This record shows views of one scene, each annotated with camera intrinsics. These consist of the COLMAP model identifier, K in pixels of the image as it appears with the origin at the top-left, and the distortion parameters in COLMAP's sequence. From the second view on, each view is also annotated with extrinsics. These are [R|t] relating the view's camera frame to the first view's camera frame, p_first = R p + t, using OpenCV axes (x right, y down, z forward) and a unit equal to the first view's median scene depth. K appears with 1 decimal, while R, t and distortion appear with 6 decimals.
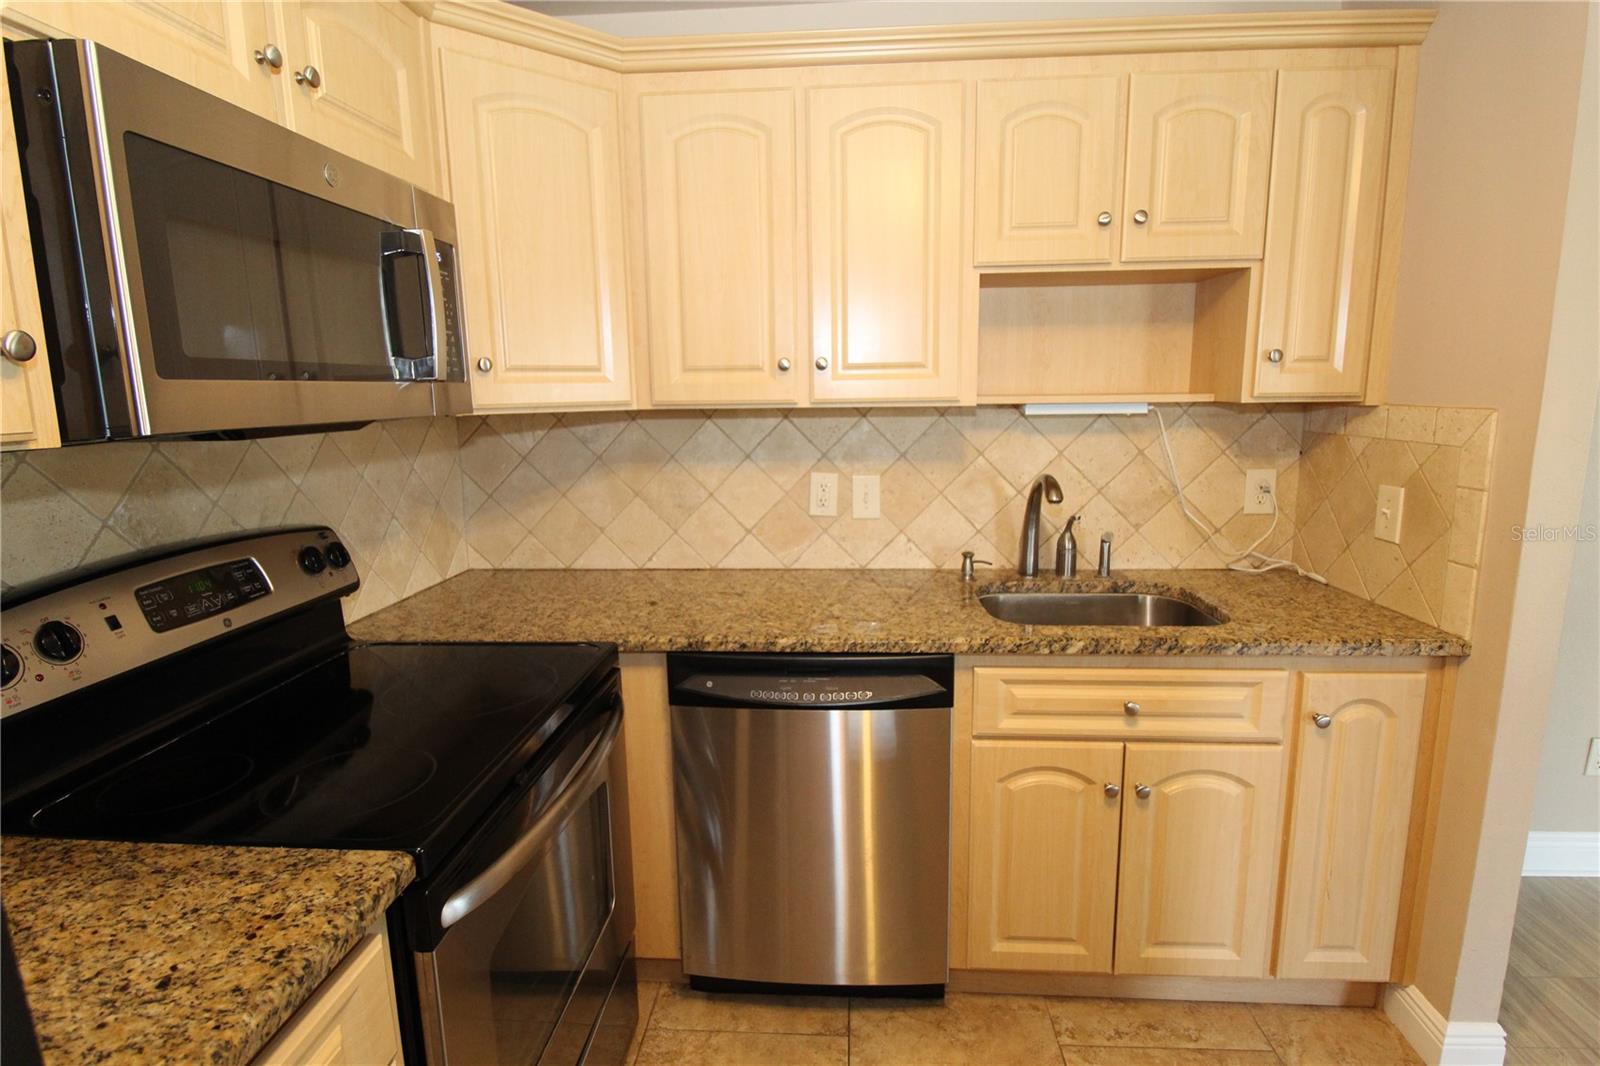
lens RADIAL K [[794.8, 0, 797.9], [0, 794.8, 525.0], [0, 0, 1]] dist [-0.002474, -0.008752]
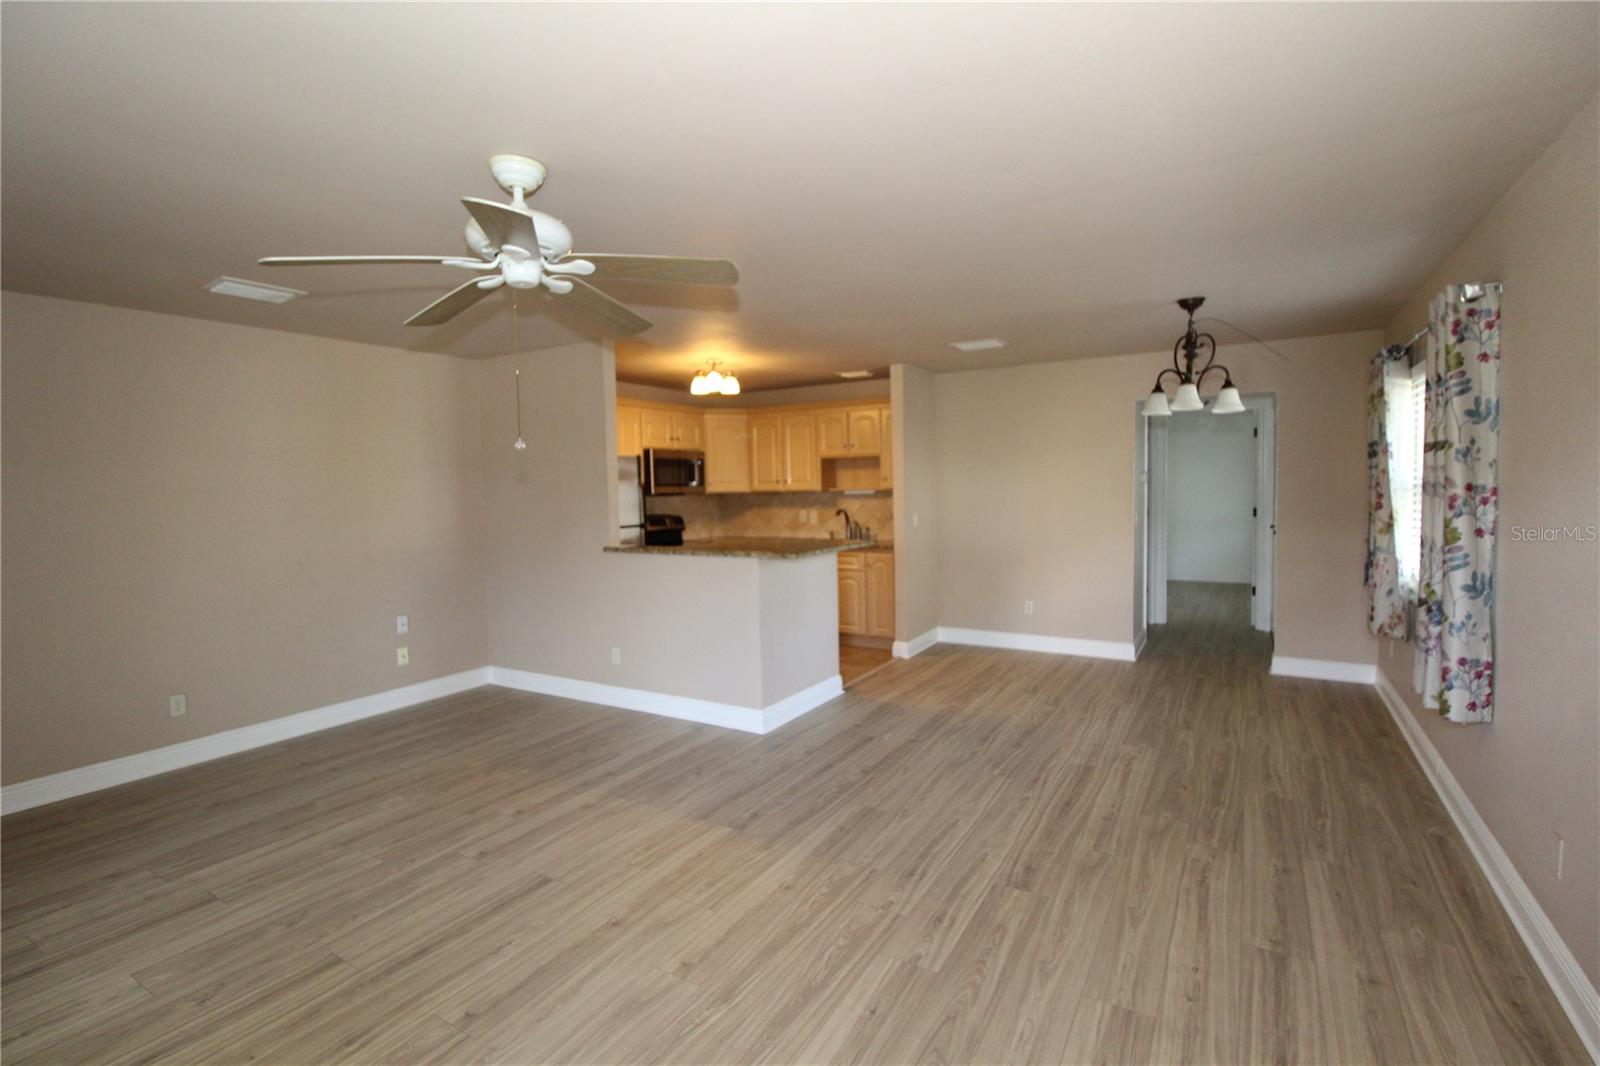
lens RADIAL K [[739.3, 0, 806.9], [0, 739.3, 523.4], [0, 0, 1]] dist [-0.005971, -0.009294]
pose [[0.893163, 0.018385, -0.449357, 1.952005], [-0.069360, 0.992841, -0.097241, 0.398568], [0.444352, 0.118019, 0.888044, -2.438226]]
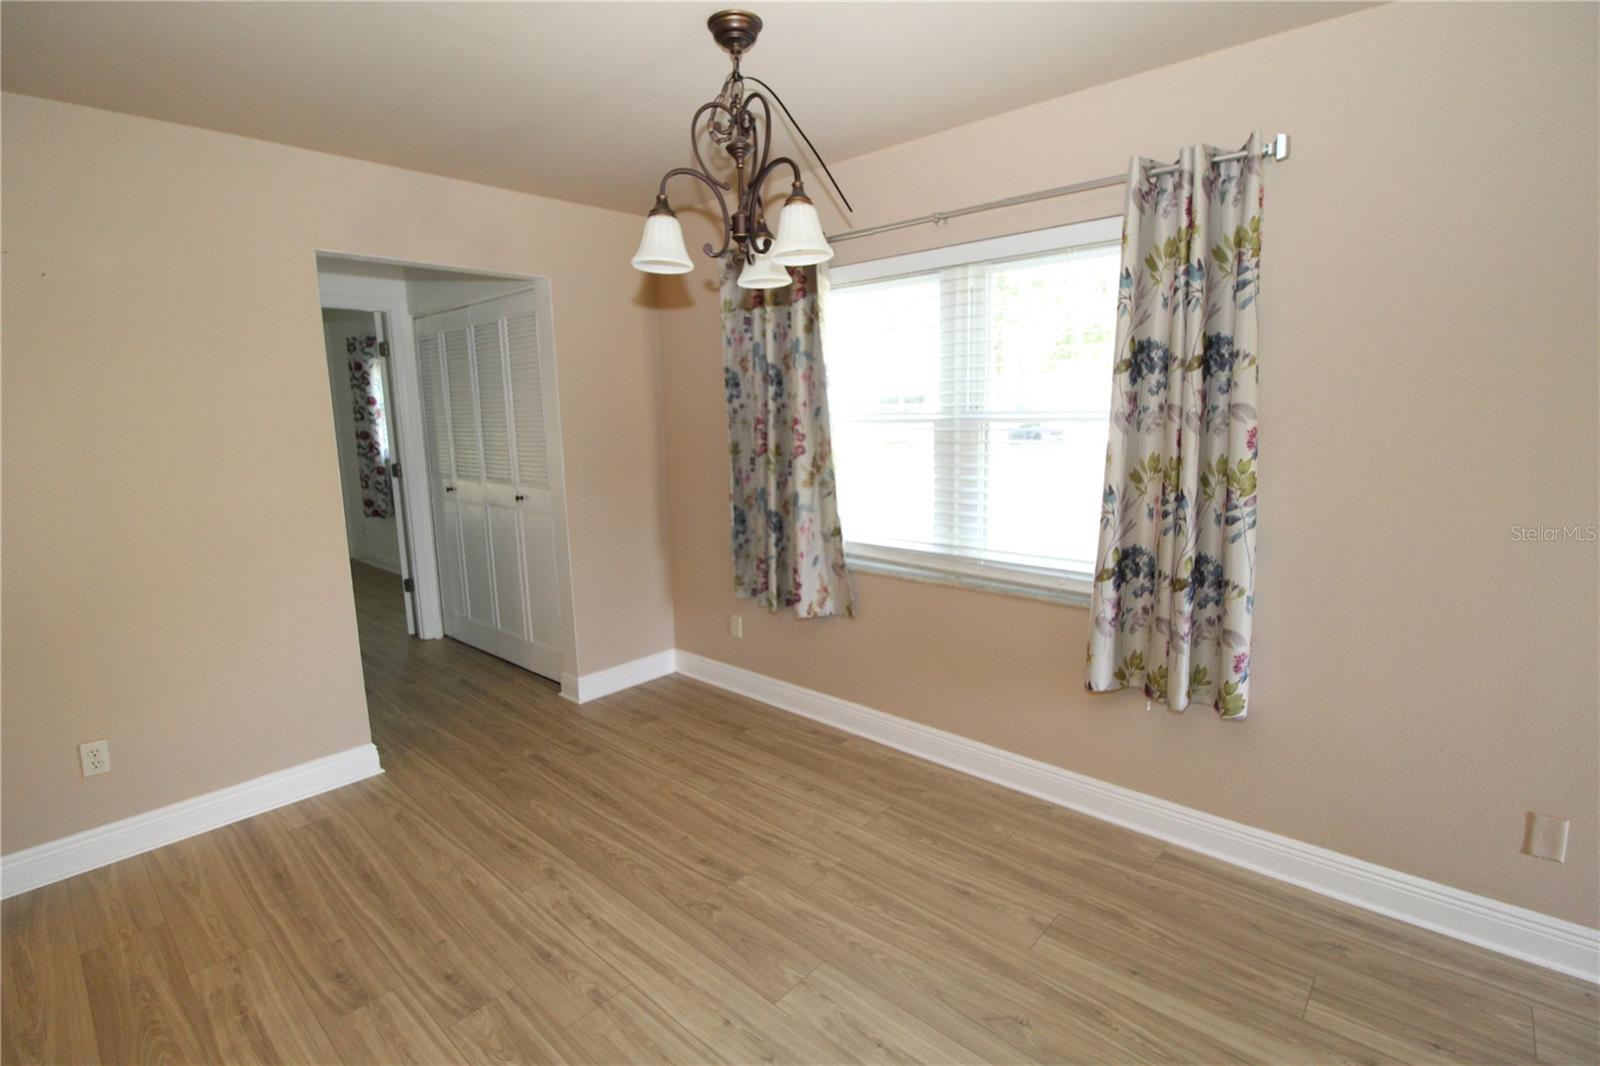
lens RADIAL K [[739.3, 0, 800.2], [0, 739.3, 523.8], [0, 0, 1]] dist [-0.005971, -0.009294]
pose [[0.613465, -0.121432, 0.780330, 1.113029], [0.148241, 0.988250, 0.037246, 0.093345], [-0.775684, 0.092828, 0.624258, -0.627694]]
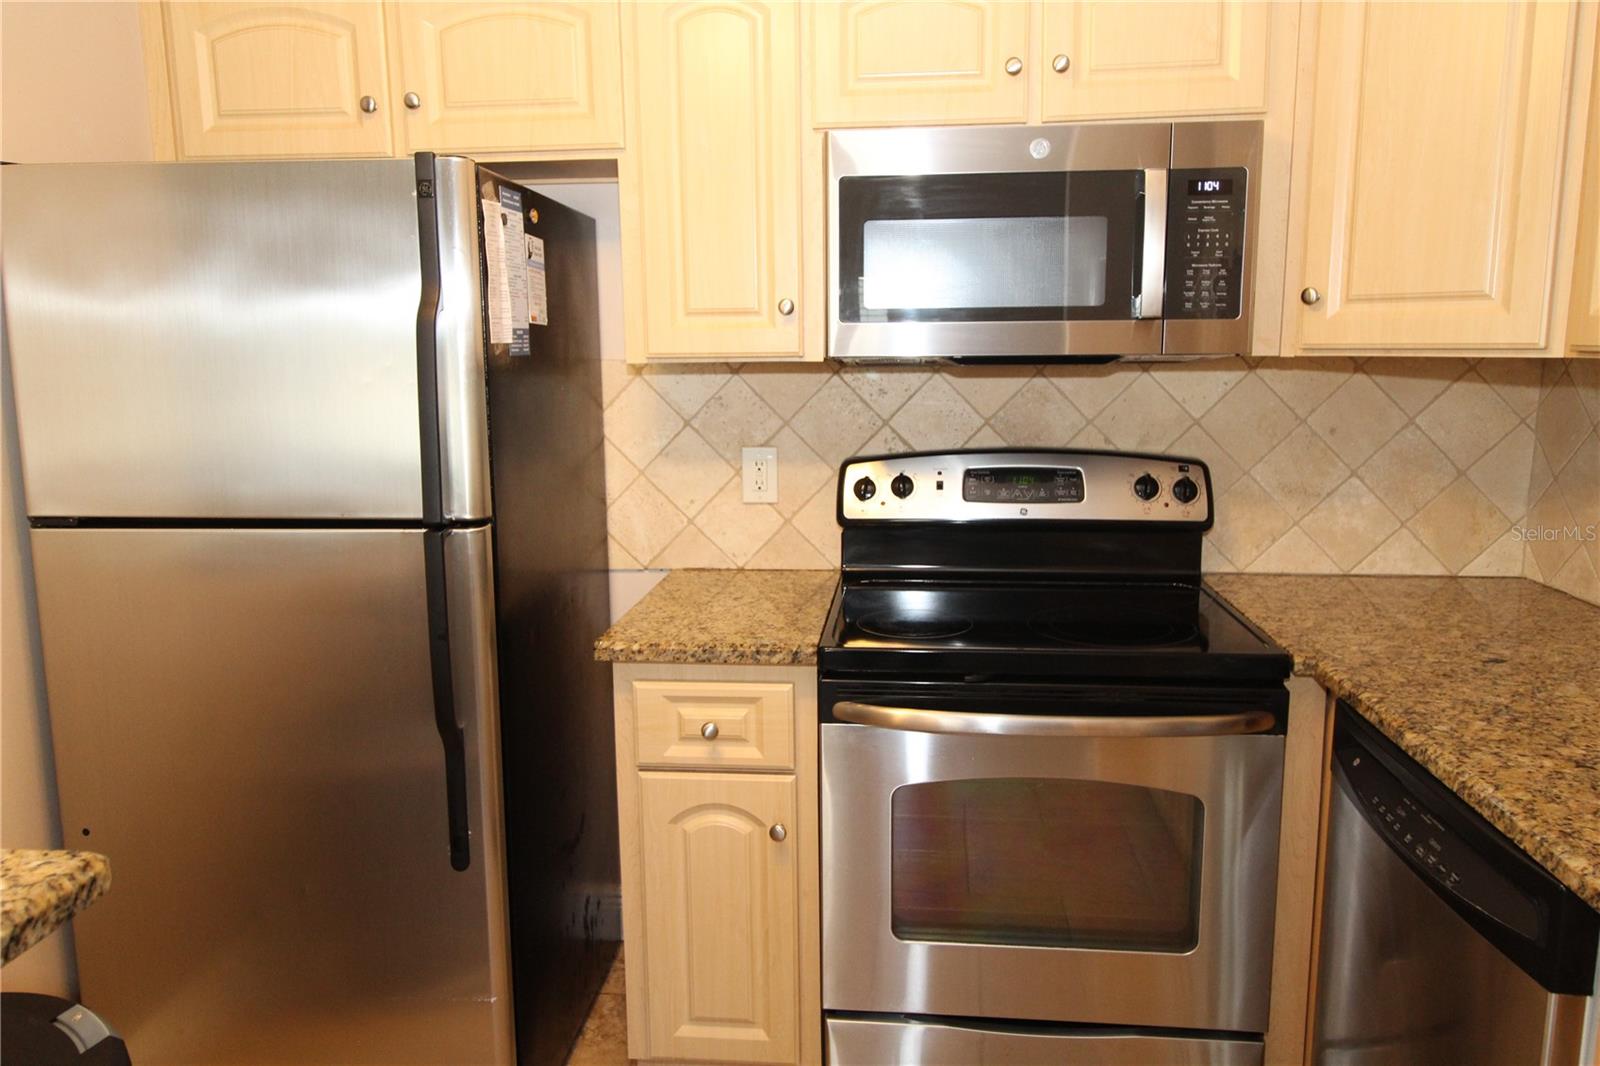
lens RADIAL K [[1136.1, 0, 805.1], [0, 1136.1, 525.7], [0, 0, 1]] dist [0.008868, -0.012761]
pose [[-0.018549, 0.178670, -0.983734, 0.788604], [-0.161475, 0.970452, 0.179302, -0.090679], [0.986703, 0.162174, 0.010850, 0.473418]]
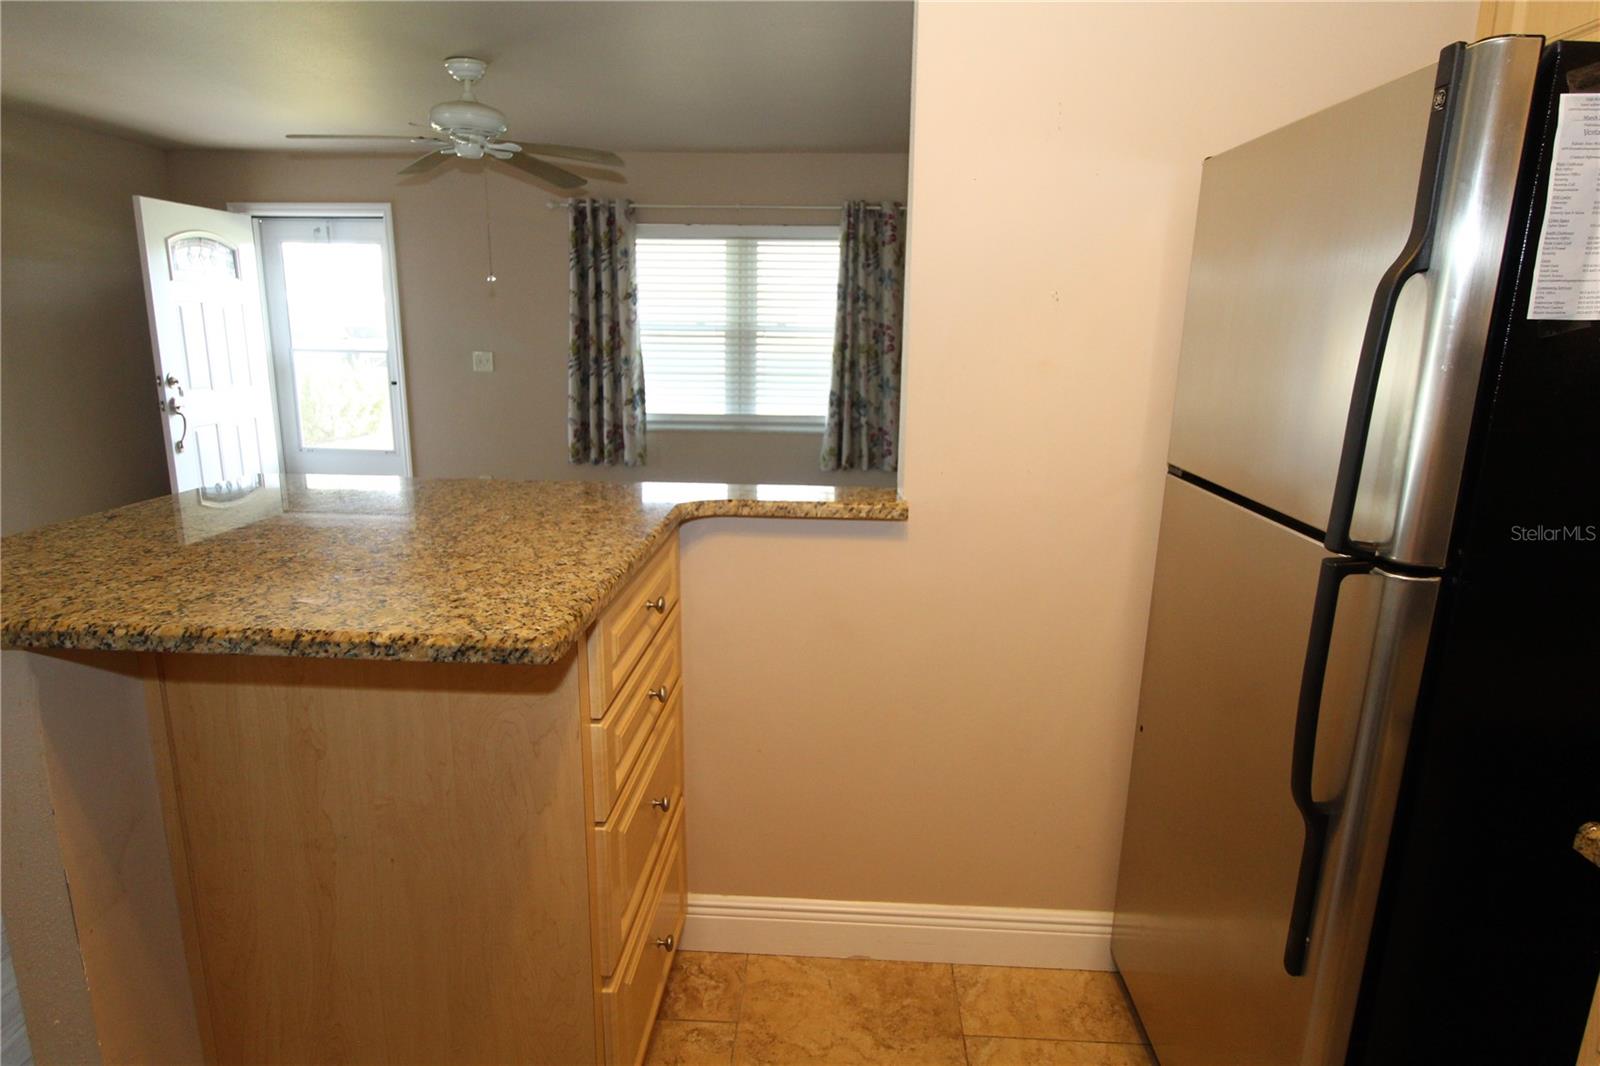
lens RADIAL K [[904.6, 0, 801.3], [0, 904.6, 527.7], [0, 0, 1]] dist [-0.001122, 0.000328]
pose [[-0.999867, 0.004338, -0.015715, 0.194907], [-0.001987, 0.924324, 0.381603, -0.110377], [0.016181, 0.381584, -0.924193, 0.718284]]
